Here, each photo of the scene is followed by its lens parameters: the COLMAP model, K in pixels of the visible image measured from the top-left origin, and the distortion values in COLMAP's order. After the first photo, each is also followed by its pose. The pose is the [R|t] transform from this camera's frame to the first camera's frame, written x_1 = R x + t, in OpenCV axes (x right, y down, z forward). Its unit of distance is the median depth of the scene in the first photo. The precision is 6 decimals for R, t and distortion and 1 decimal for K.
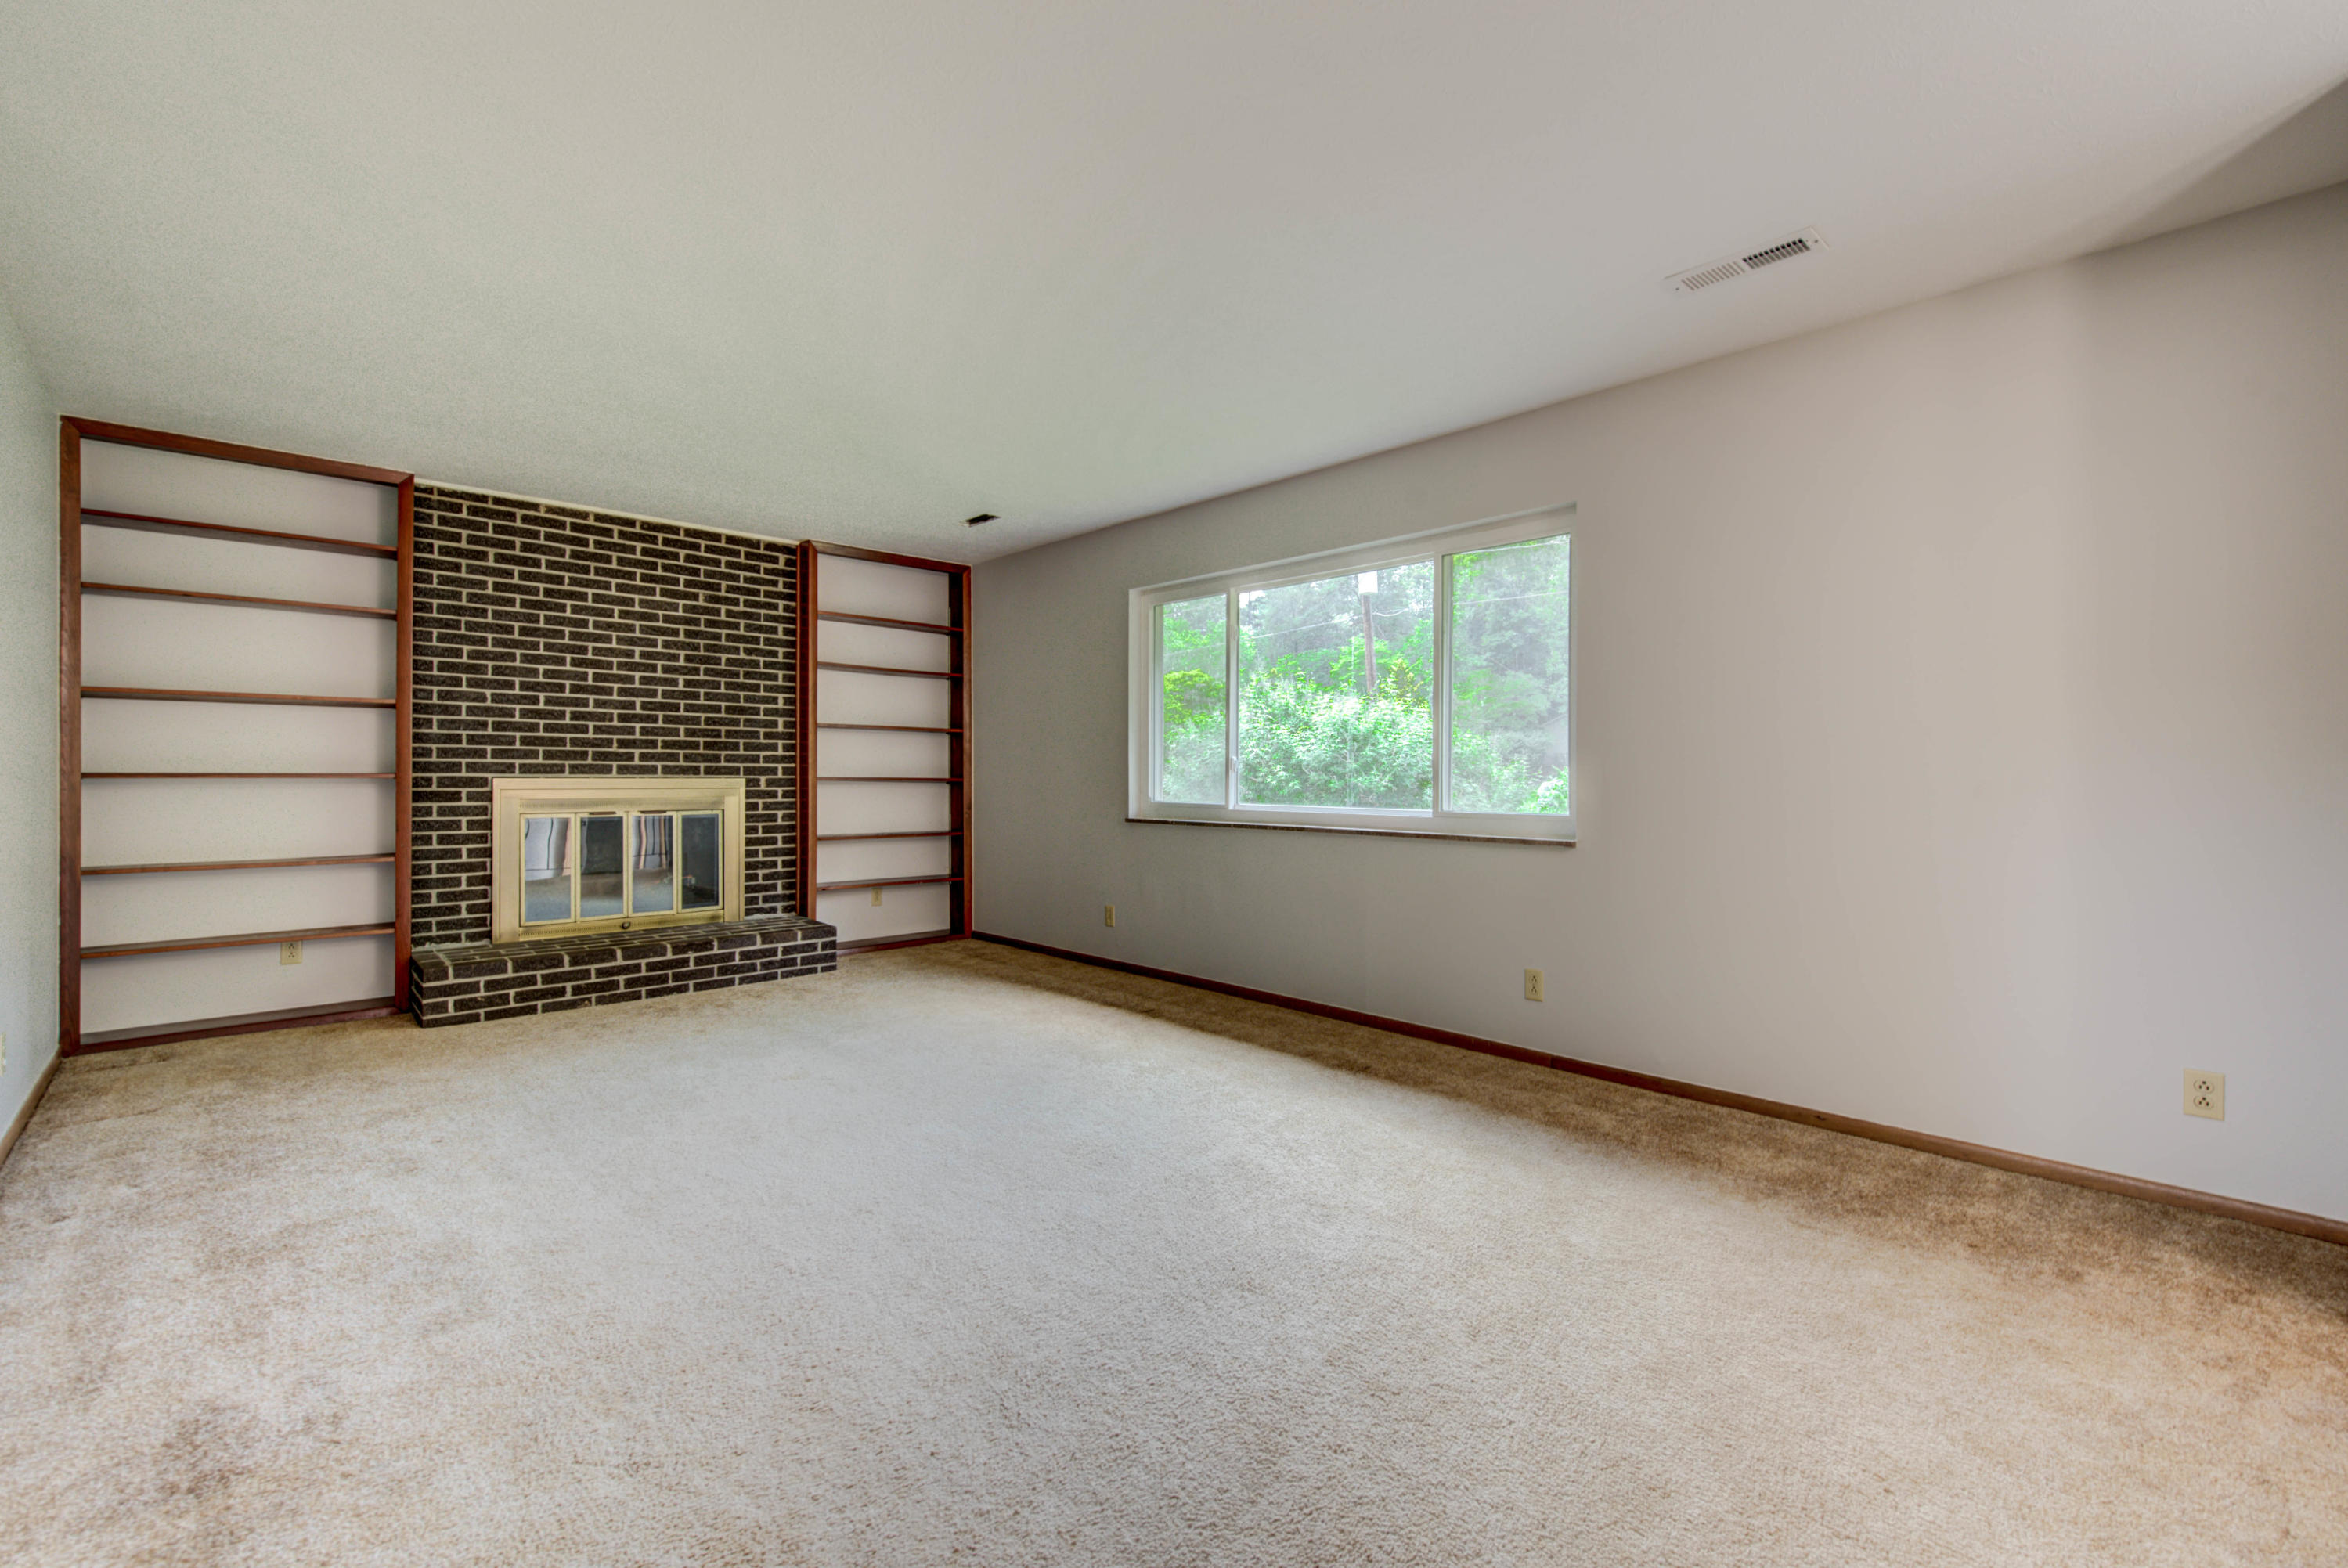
lens RADIAL K [[1021.6, 0, 1183.2], [0, 1021.6, 781.8], [0, 0, 1]] dist [0.001299, 0.000277]
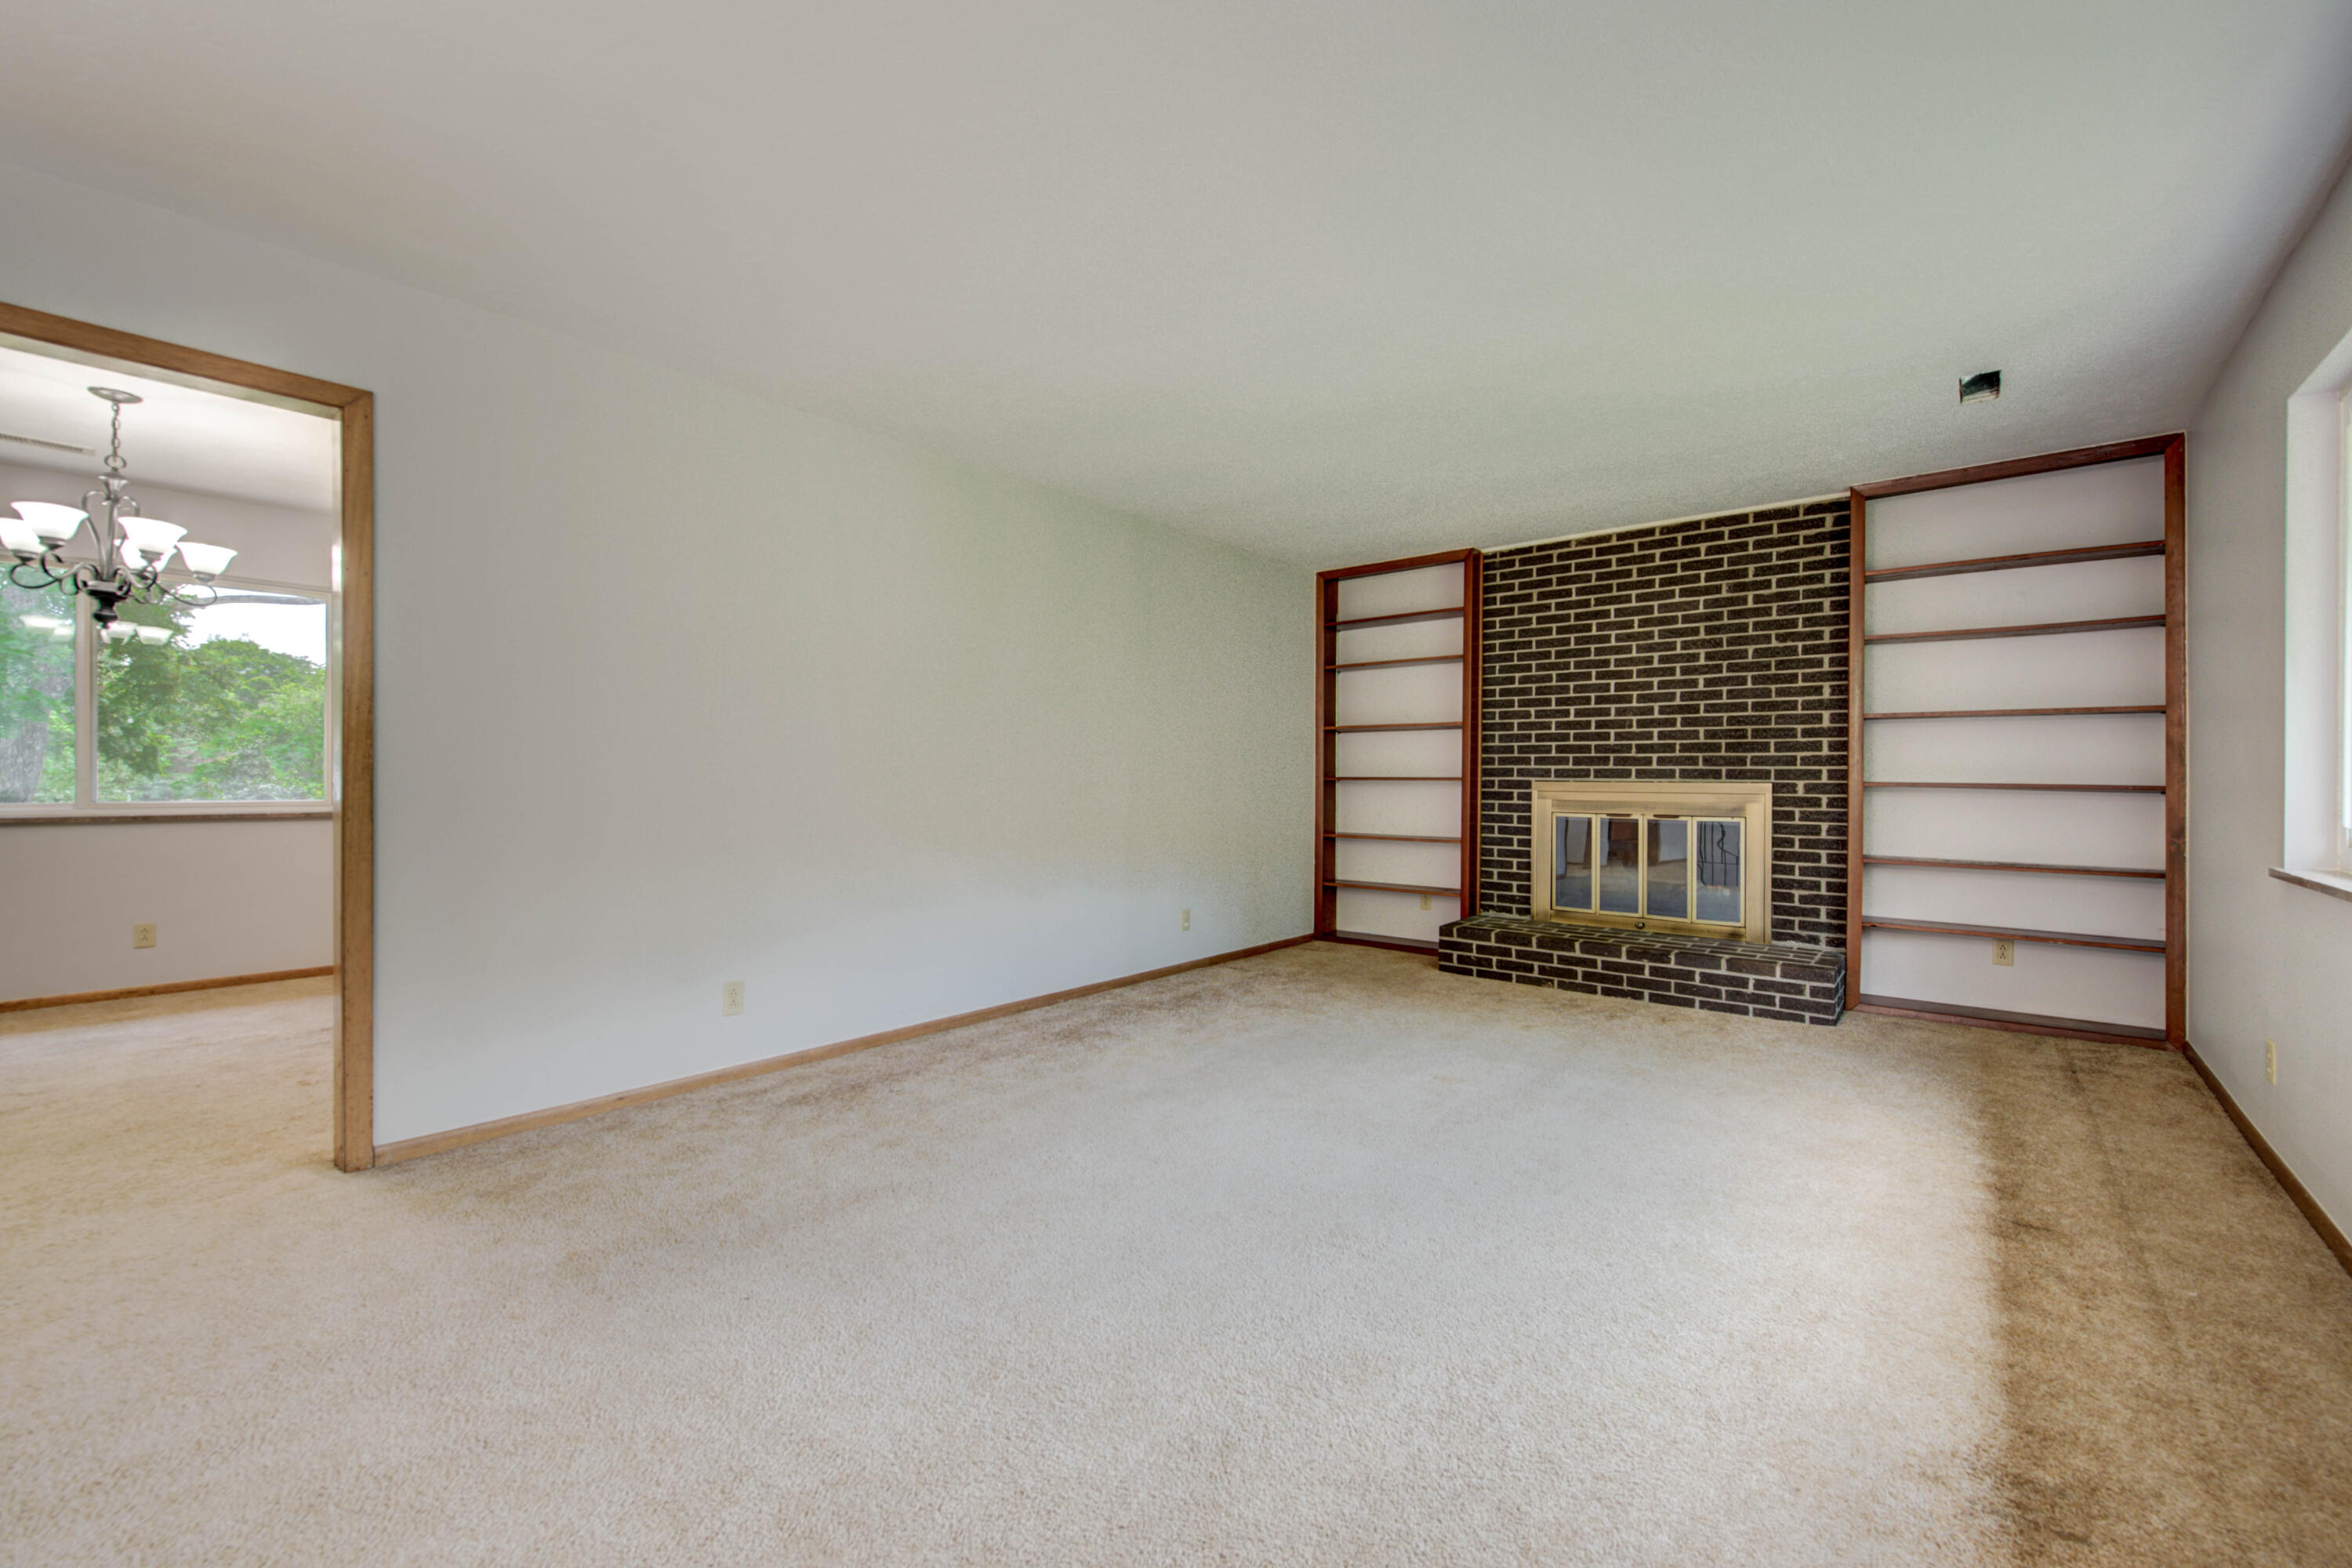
lens RADIAL K [[941.4, 0, 1185.6], [0, 941.4, 780.0], [0, 0, 1]] dist [0.010977, -0.000060]
pose [[0.112259, -0.001532, -0.993678, 0.346863], [-0.013292, 0.999907, -0.003043, 0.003284], [0.993590, 0.013549, 0.112228, 0.439132]]
